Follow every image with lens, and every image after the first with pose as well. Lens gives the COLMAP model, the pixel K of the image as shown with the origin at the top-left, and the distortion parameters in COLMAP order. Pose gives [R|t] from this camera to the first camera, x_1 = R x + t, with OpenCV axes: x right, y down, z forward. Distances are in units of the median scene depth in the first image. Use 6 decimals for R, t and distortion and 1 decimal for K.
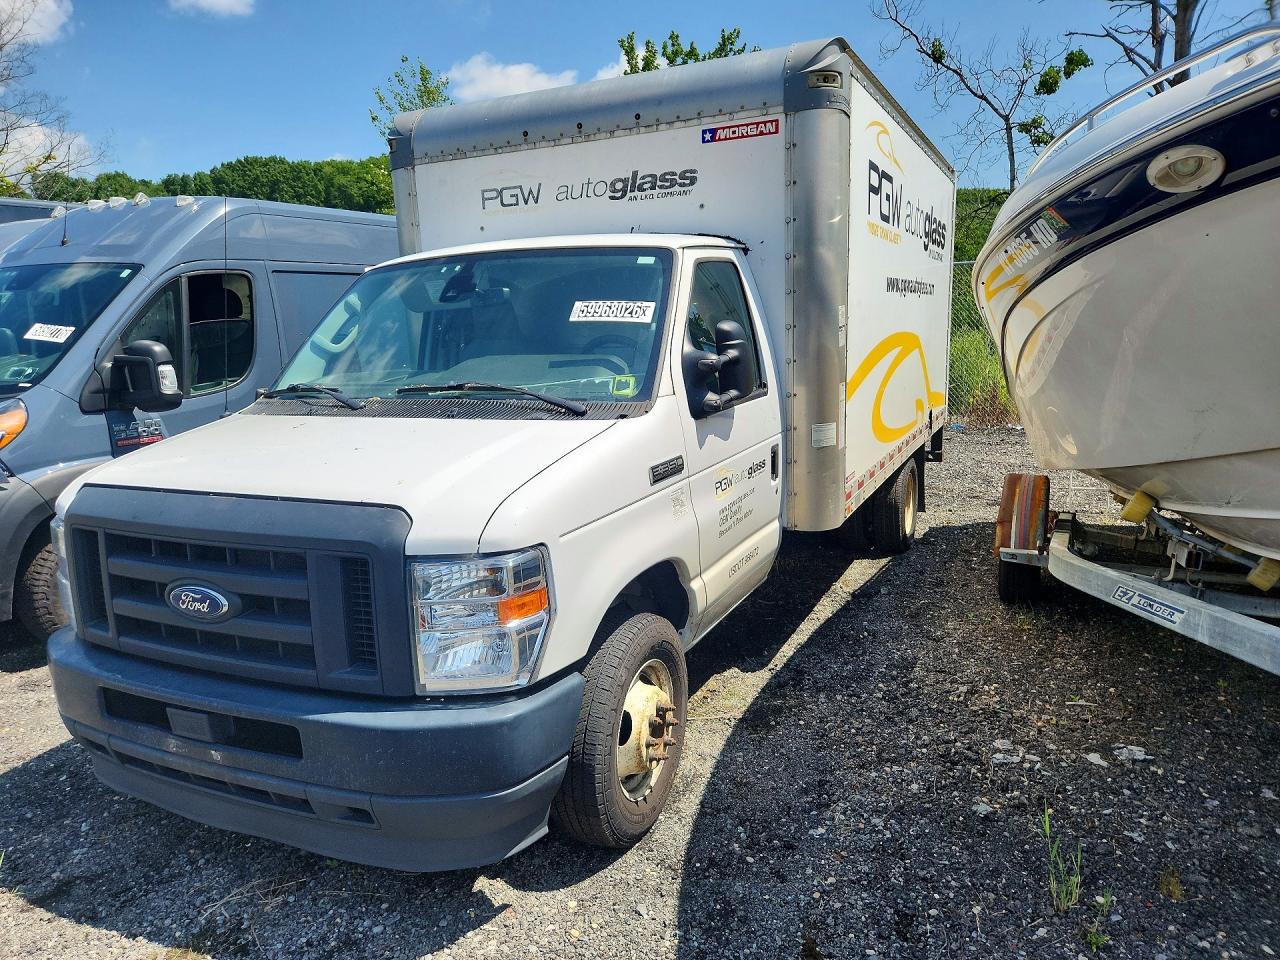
lens RADIAL K [[877.7, 0, 625.1], [0, 877.7, 483.5], [0, 0, 1]] dist [0.066622, -0.067120]
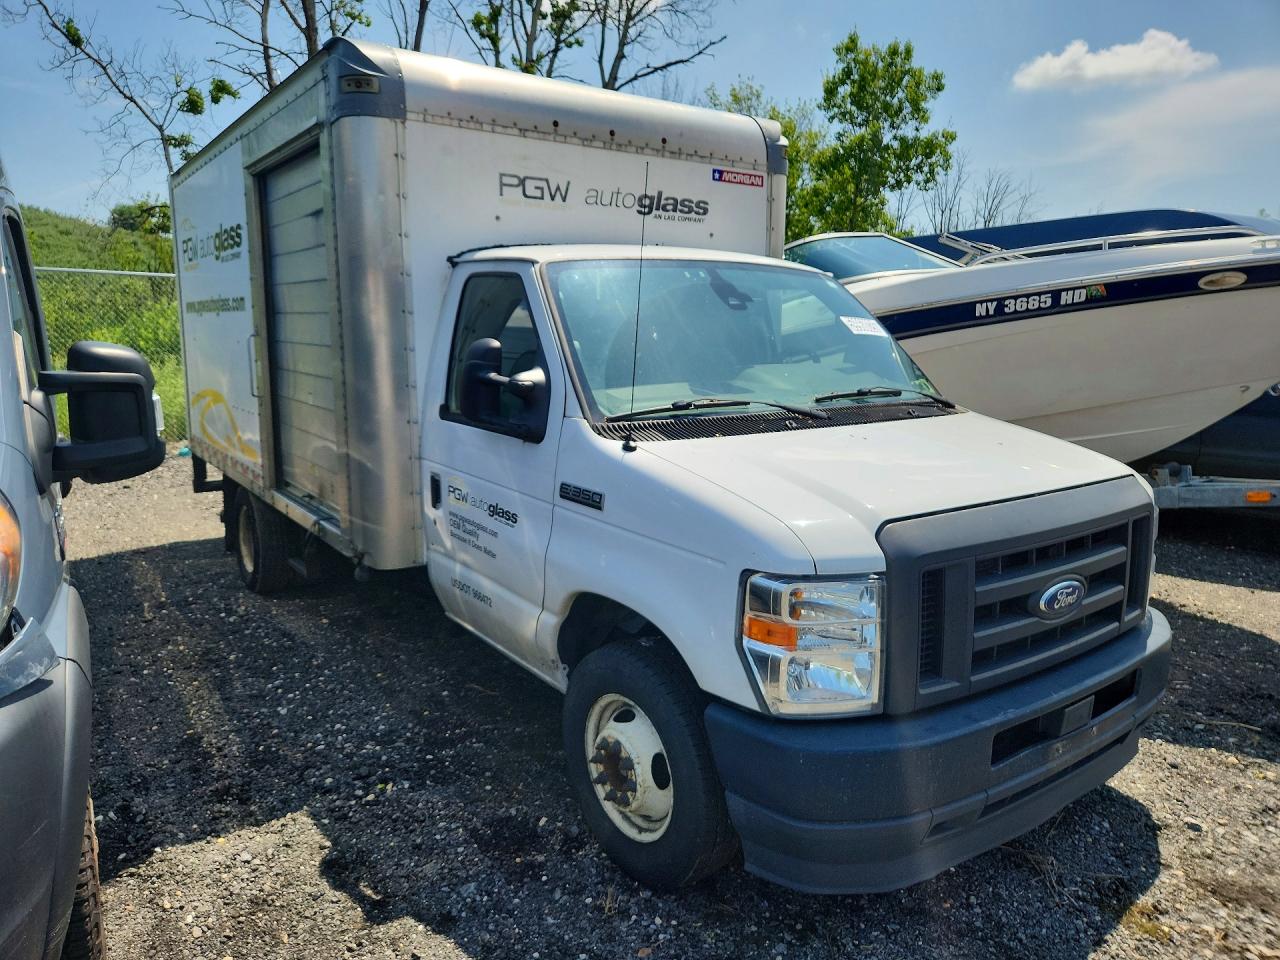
lens RADIAL K [[884.8, 0, 640.0], [0, 884.8, 480.0], [0, 0, 1]] dist [0.031325, -0.000281]
pose [[0.458638, -0.114012, 0.881279, -0.986567], [0.139634, 0.988661, 0.055236, -0.078928], [-0.877584, 0.097723, 0.469358, 0.575147]]
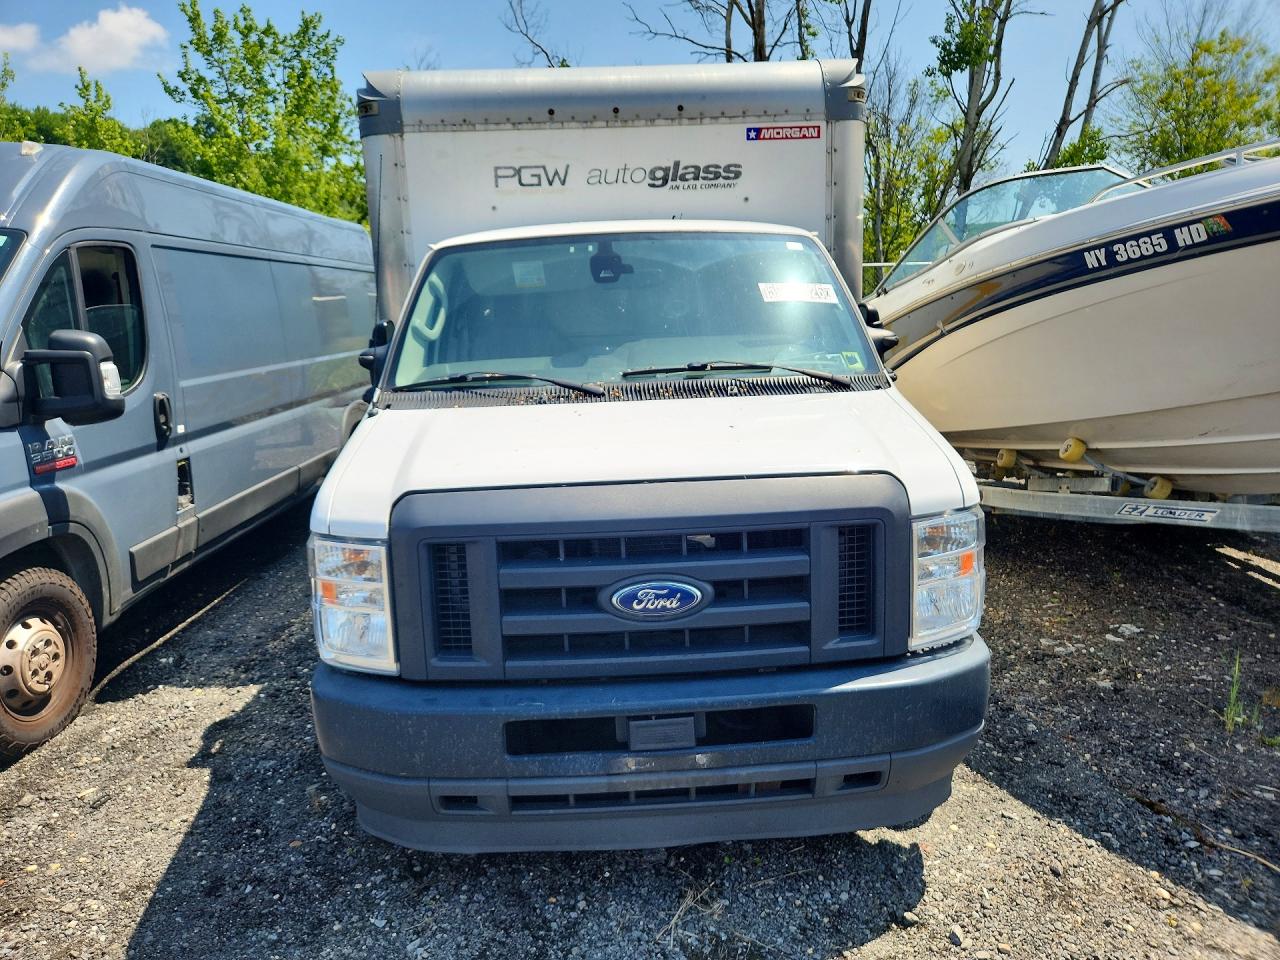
lens RADIAL K [[888.3, 0, 640.0], [0, 888.3, 480.0], [0, 0, 1]] dist [0.062884, -0.067732]
pose [[0.878273, -0.083199, 0.470866, -0.558643], [0.088022, 0.996048, 0.011815, -0.000805], [-0.469988, 0.031070, 0.882126, 0.119400]]
